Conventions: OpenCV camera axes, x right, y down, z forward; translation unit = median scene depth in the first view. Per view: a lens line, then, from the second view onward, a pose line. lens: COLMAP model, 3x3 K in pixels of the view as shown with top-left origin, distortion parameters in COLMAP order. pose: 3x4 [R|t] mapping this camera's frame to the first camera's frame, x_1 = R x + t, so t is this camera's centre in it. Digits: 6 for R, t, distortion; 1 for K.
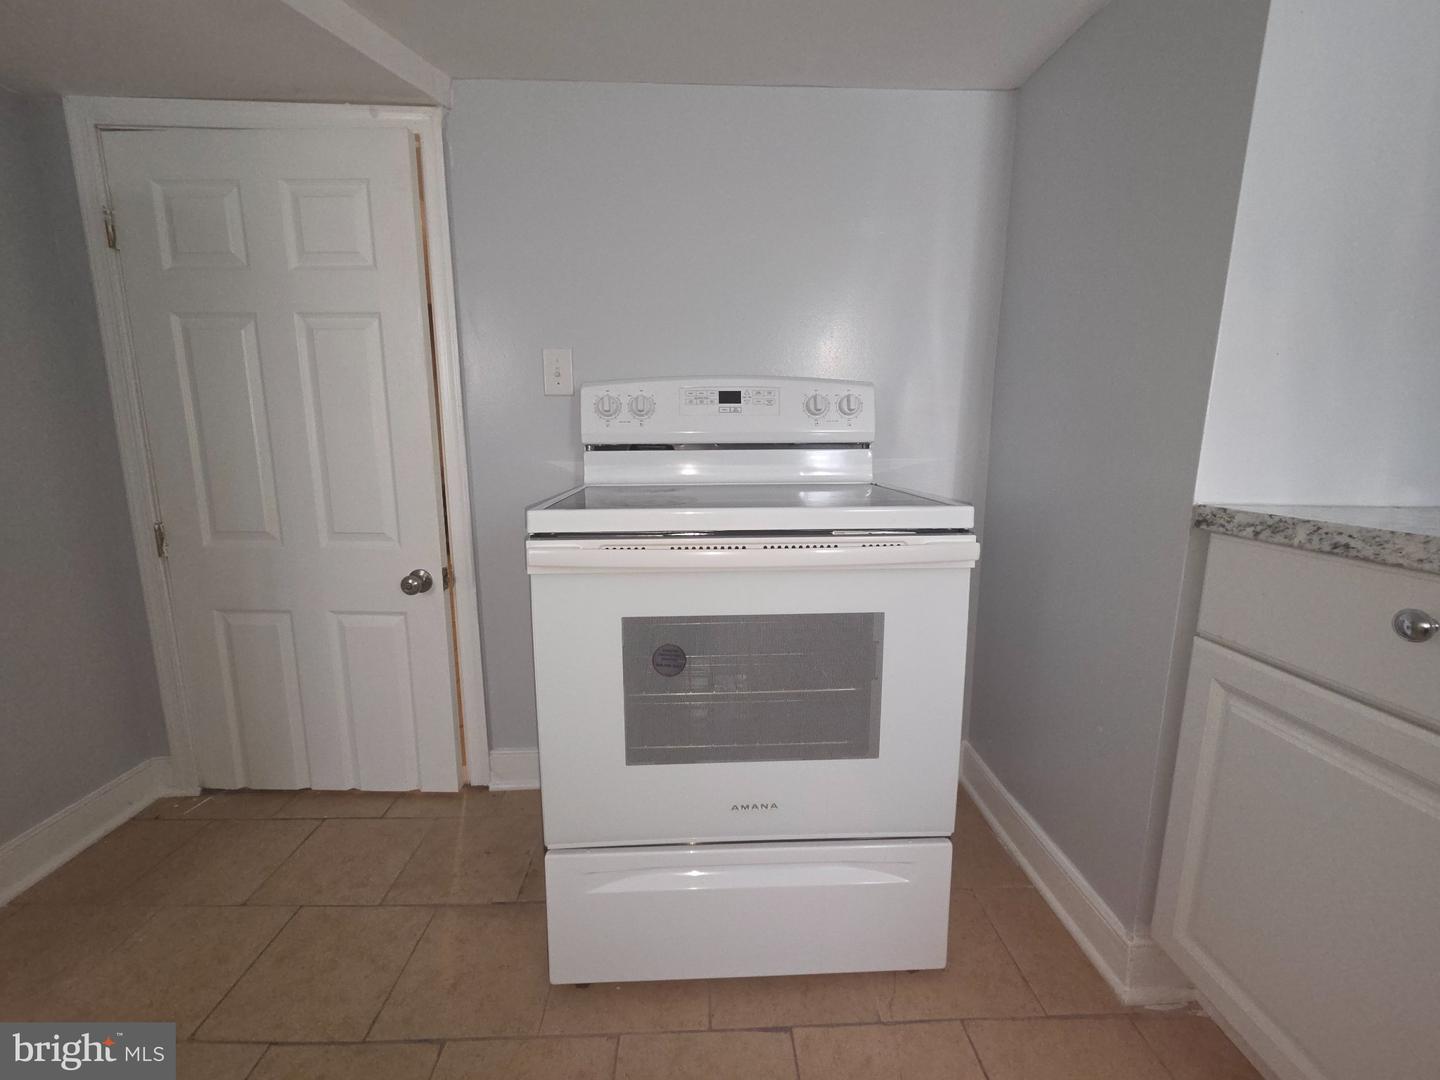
lens RADIAL K [[590.1, 0, 714.3], [0, 590.1, 525.5], [0, 0, 1]] dist [0.000767, 0.000044]
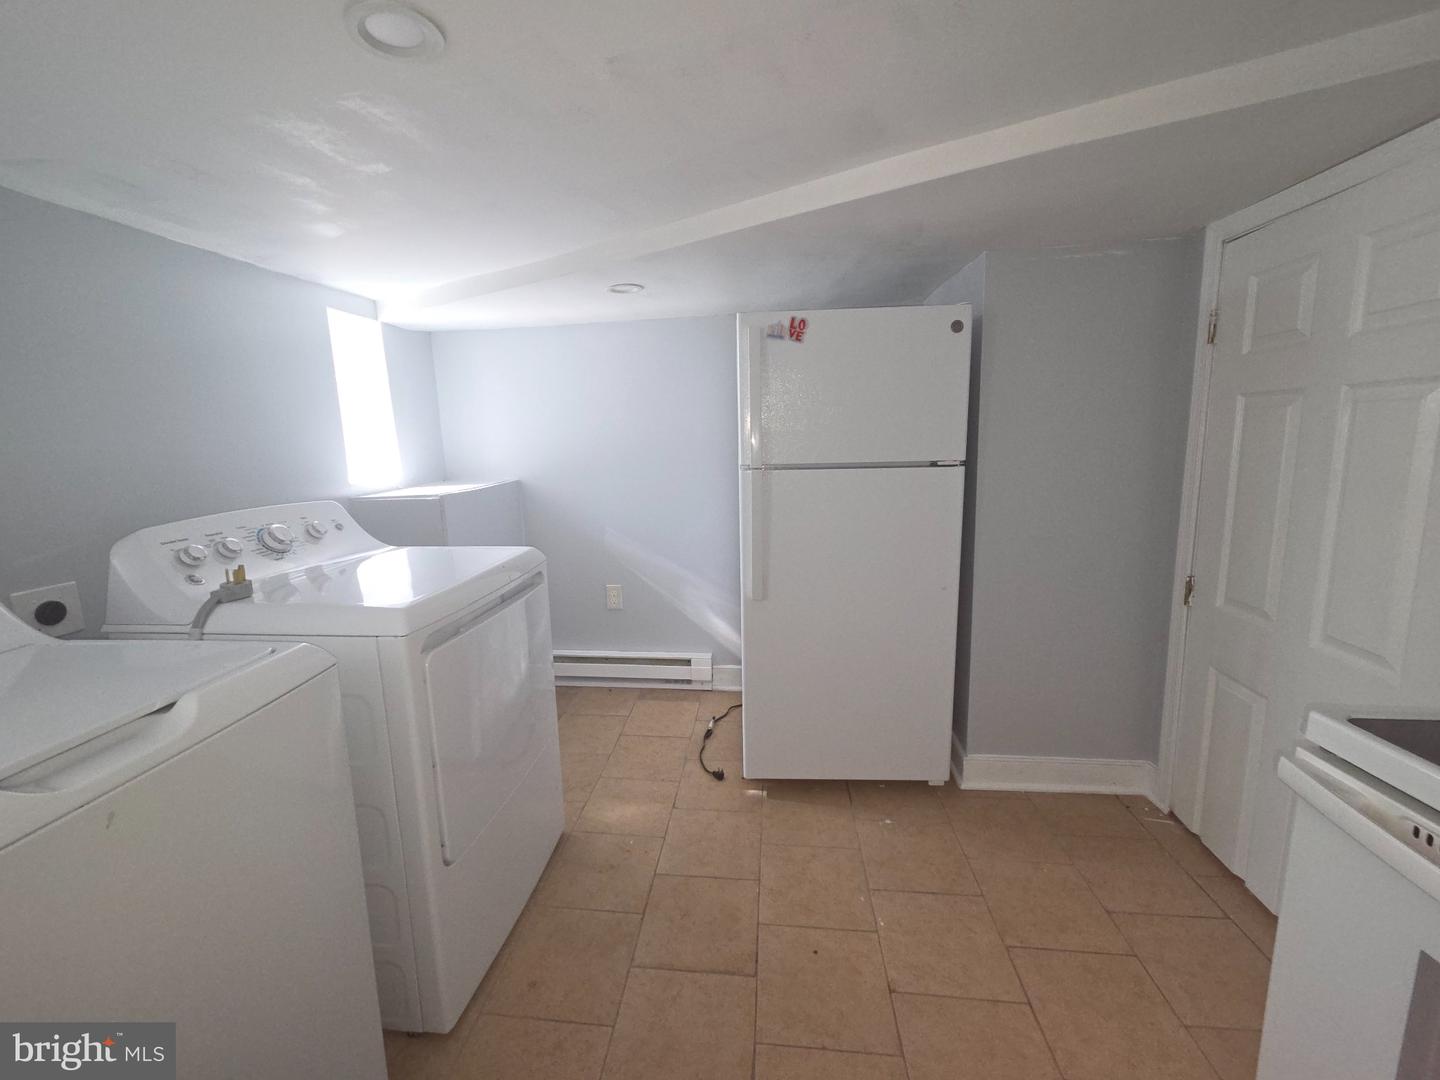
lens RADIAL K [[590.1, 0, 714.3], [0, 590.1, 525.5], [0, 0, 1]] dist [0.000767, 0.000044]
pose [[-0.121411, 0.149400, -0.981294, 0.279730], [-0.135193, 0.976906, 0.165459, -0.164676], [0.983352, 0.152753, -0.098410, 0.187438]]
